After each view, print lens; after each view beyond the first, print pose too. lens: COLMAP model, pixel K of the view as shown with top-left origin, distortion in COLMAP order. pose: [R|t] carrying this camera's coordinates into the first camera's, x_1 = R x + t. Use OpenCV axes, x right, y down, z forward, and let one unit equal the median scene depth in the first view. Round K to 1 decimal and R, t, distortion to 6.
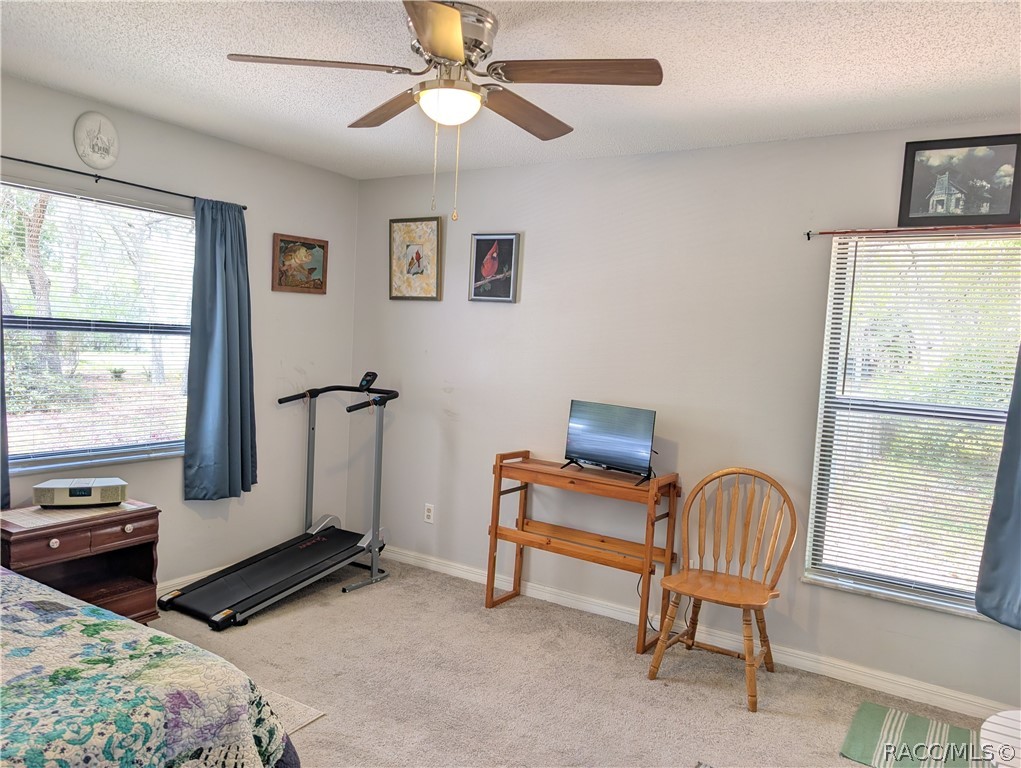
lens RADIAL K [[739.4, 0, 508.9], [0, 739.4, 386.7], [0, 0, 1]] dist [0.032118, -0.029306]
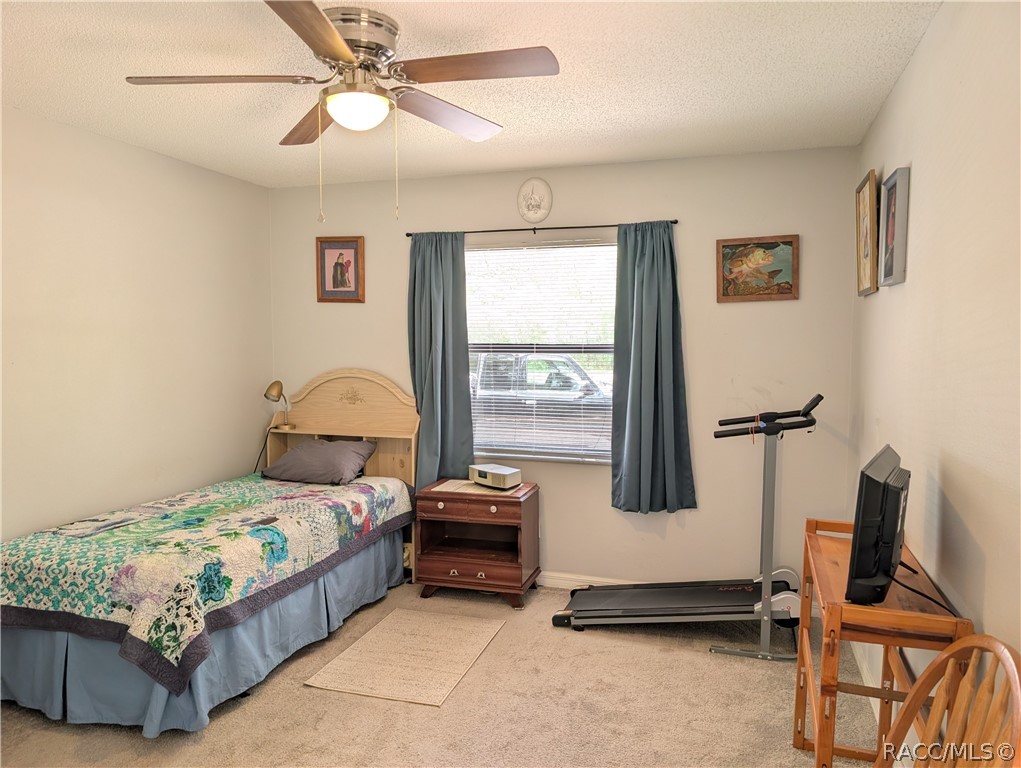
lens RADIAL K [[739.4, 0, 510.3], [0, 739.4, 389.5], [0, 0, 1]] dist [0.032118, -0.029306]
pose [[0.248724, 0.010559, -0.968517, 0.572388], [-0.052673, 0.998608, -0.002640, -0.006293], [0.967141, 0.051671, 0.248934, 0.589673]]
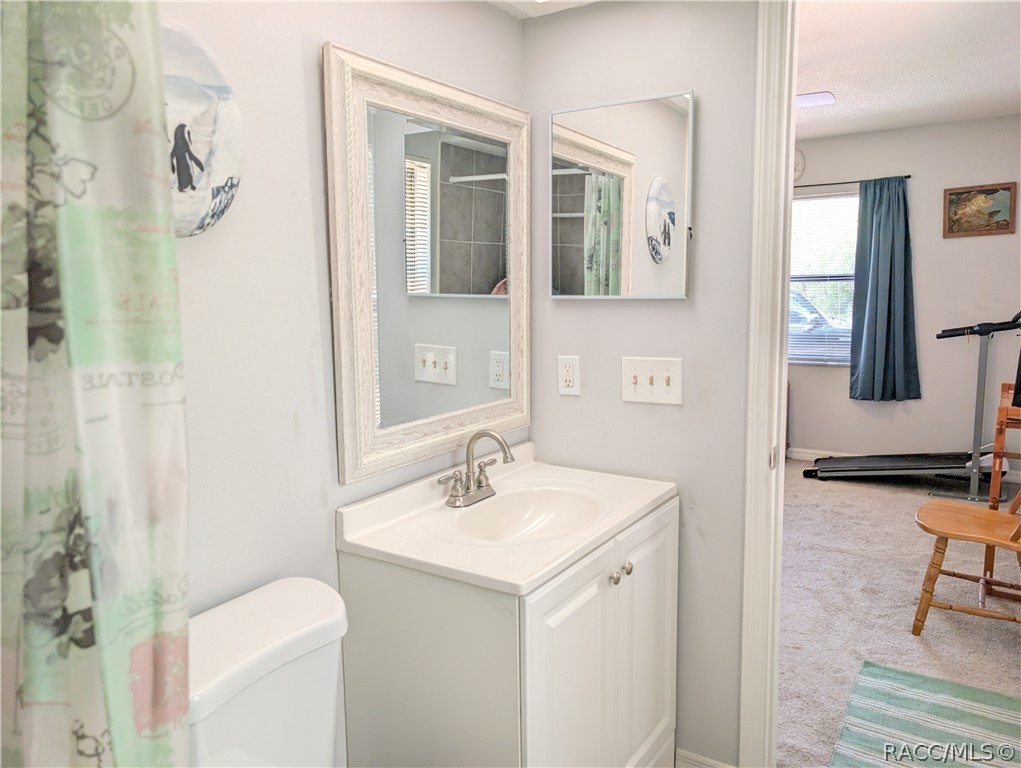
lens RADIAL K [[739.4, 0, 514.0], [0, 739.4, 378.4], [0, 0, 1]] dist [0.032118, -0.029306]
pose [[-0.010085, 0.062898, -0.997969, 0.994375], [-0.049240, 0.996778, 0.063321, 0.057748], [0.998736, 0.049778, -0.006955, 0.374755]]
